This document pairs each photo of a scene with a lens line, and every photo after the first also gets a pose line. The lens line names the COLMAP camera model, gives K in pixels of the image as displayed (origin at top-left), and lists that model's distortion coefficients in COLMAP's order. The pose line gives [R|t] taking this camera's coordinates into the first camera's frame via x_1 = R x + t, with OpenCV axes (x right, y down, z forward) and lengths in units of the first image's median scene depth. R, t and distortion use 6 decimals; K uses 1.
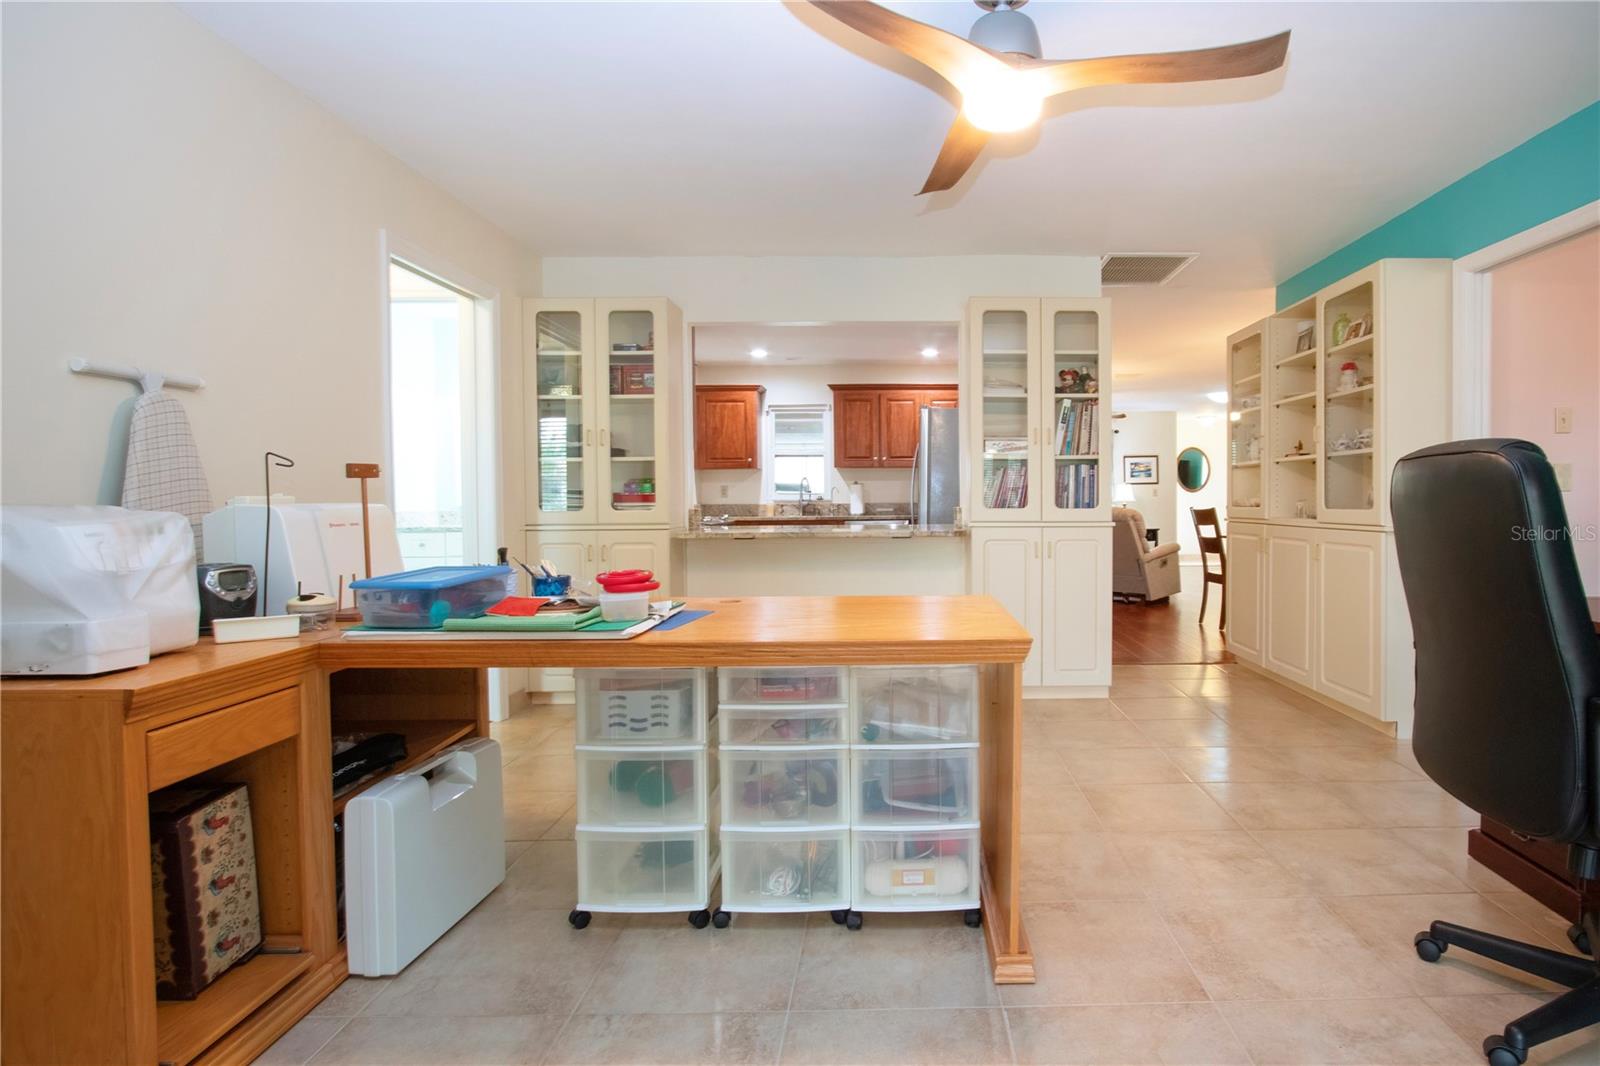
lens RADIAL K [[794.0, 0, 899.2], [0, 794.0, 514.3], [0, 0, 1]] dist [-0.012088, 0.000186]
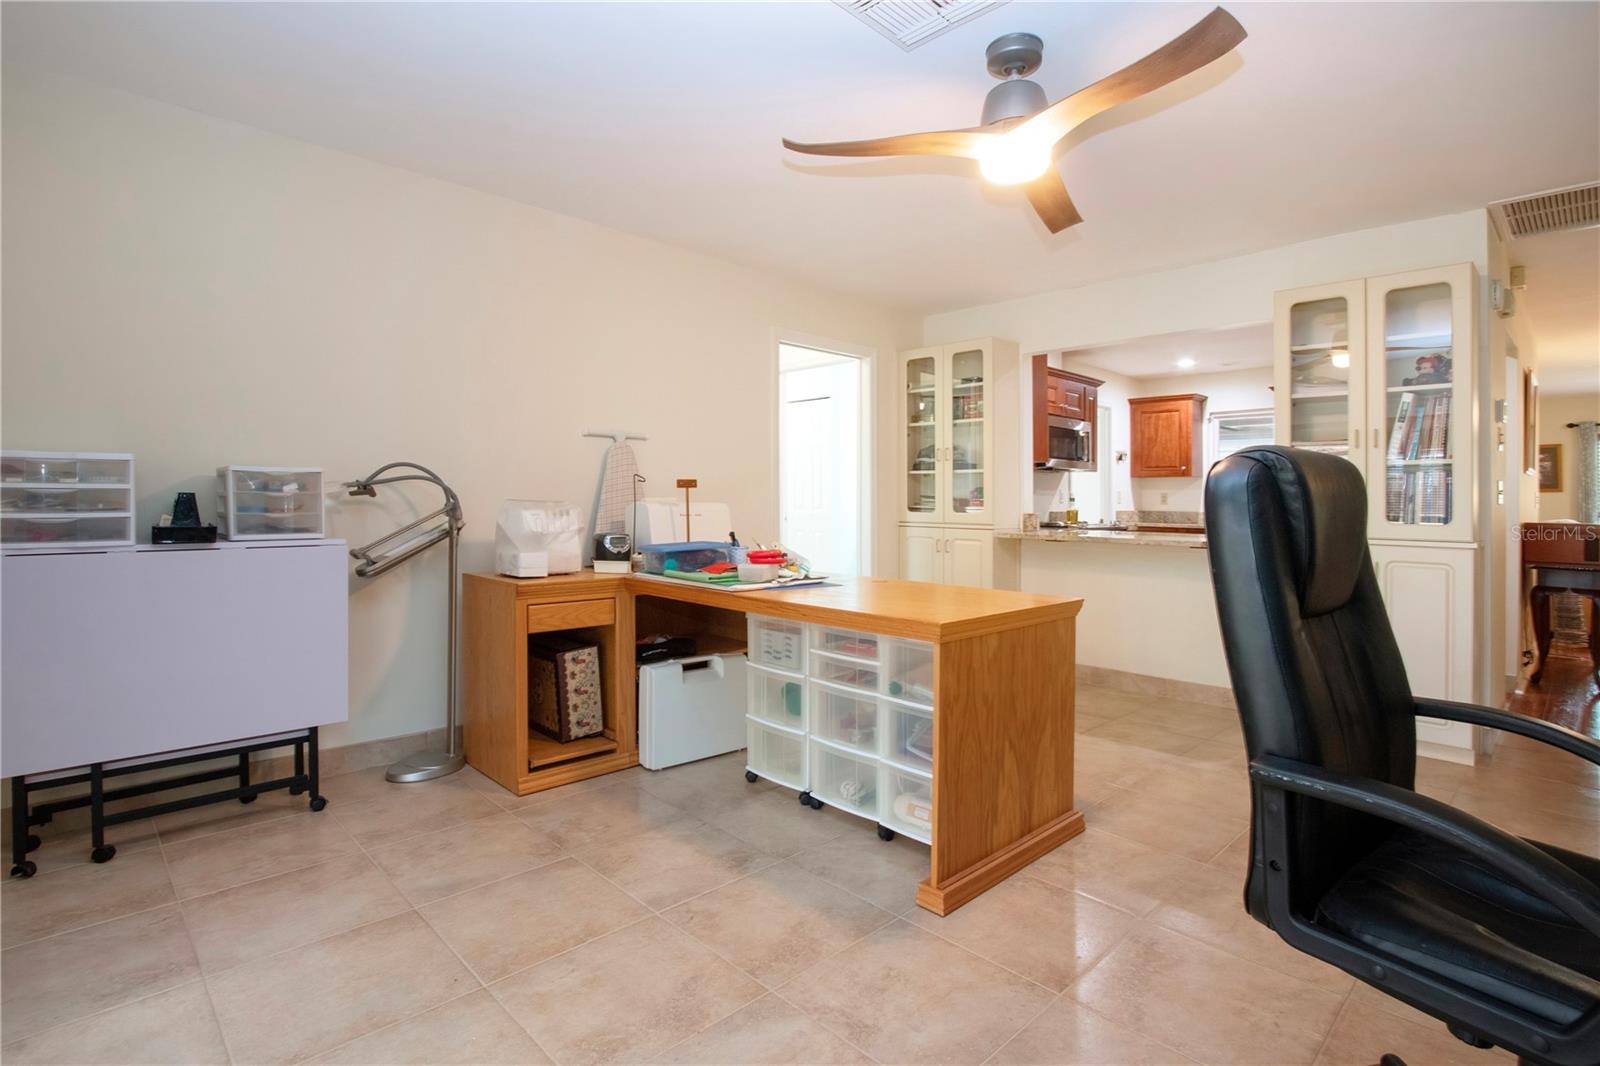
lens RADIAL K [[773.1, 0, 881.0], [0, 773.1, 508.4], [0, 0, 1]] dist [-0.026752, 0.000238]
pose [[0.722922, 0.020001, -0.690640, 0.365292], [-0.030320, 0.999536, -0.002790, -0.004398], [0.690264, 0.022957, 0.723194, 0.038157]]
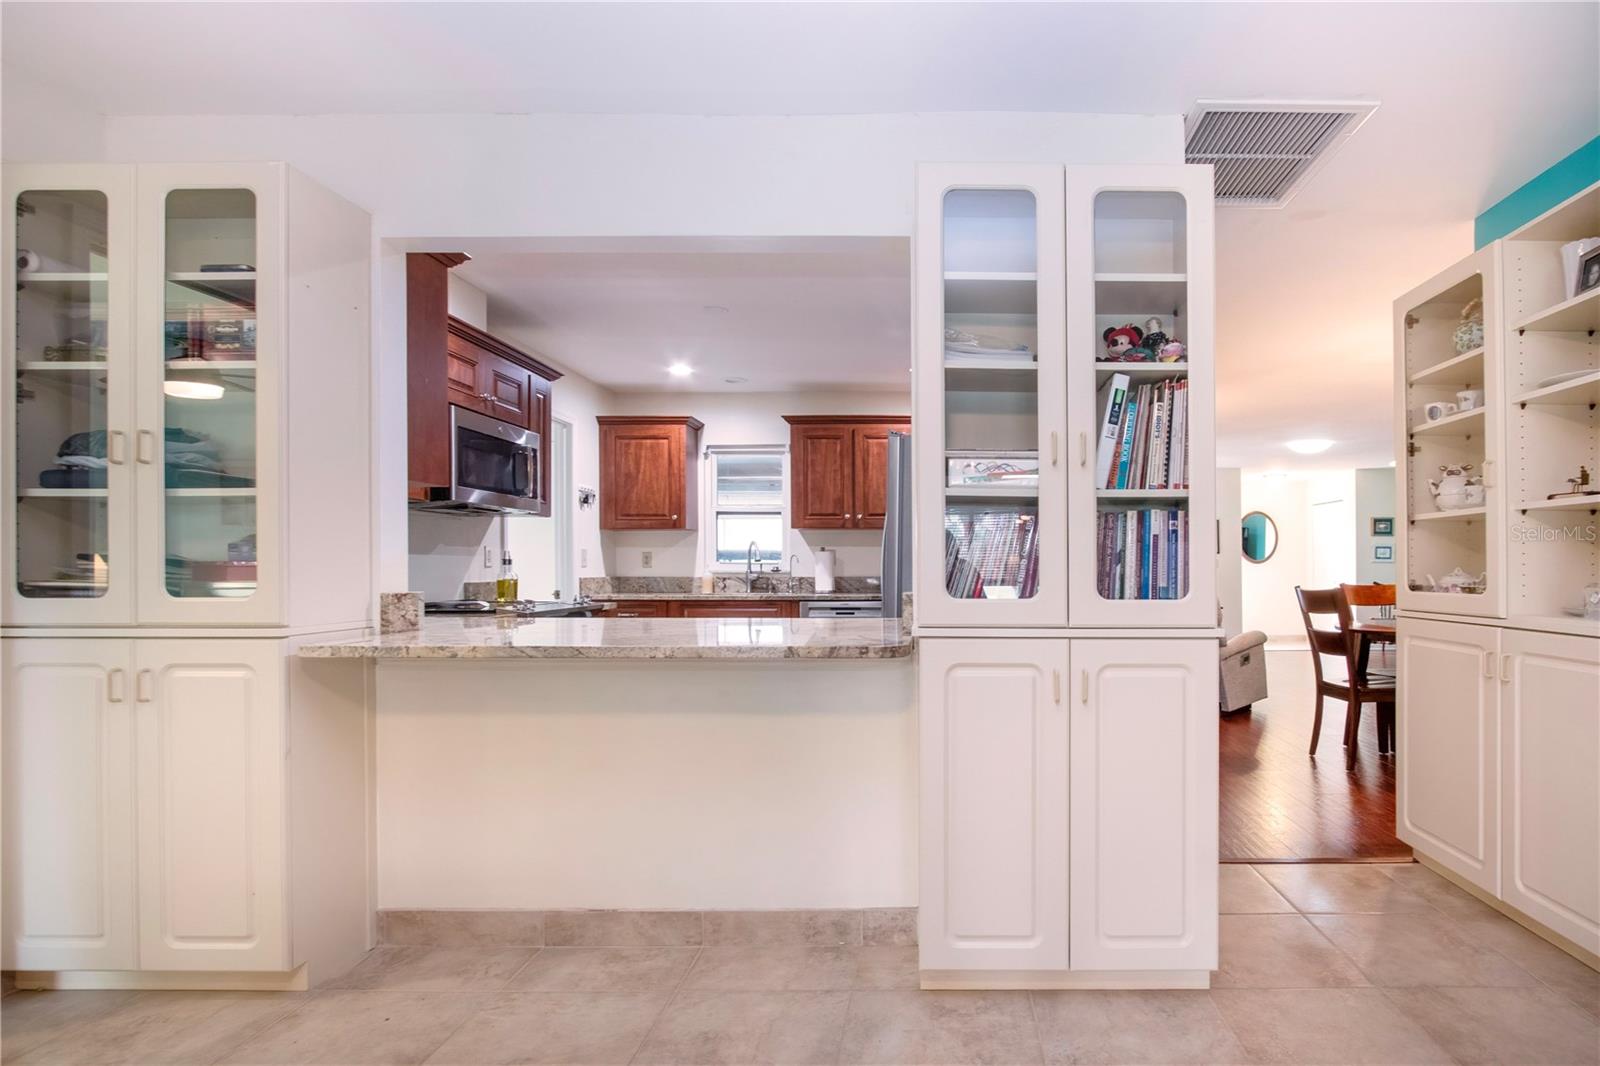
lens RADIAL K [[767.3, 0, 884.5], [0, 767.3, 551.5], [0, 0, 1]] dist [-0.002044, -0.000209]
pose [[0.997243, 0.004723, -0.074061, 0.101578], [-0.007698, 0.999172, -0.039939, -0.016781], [0.073811, 0.040399, 0.996454, 0.521308]]
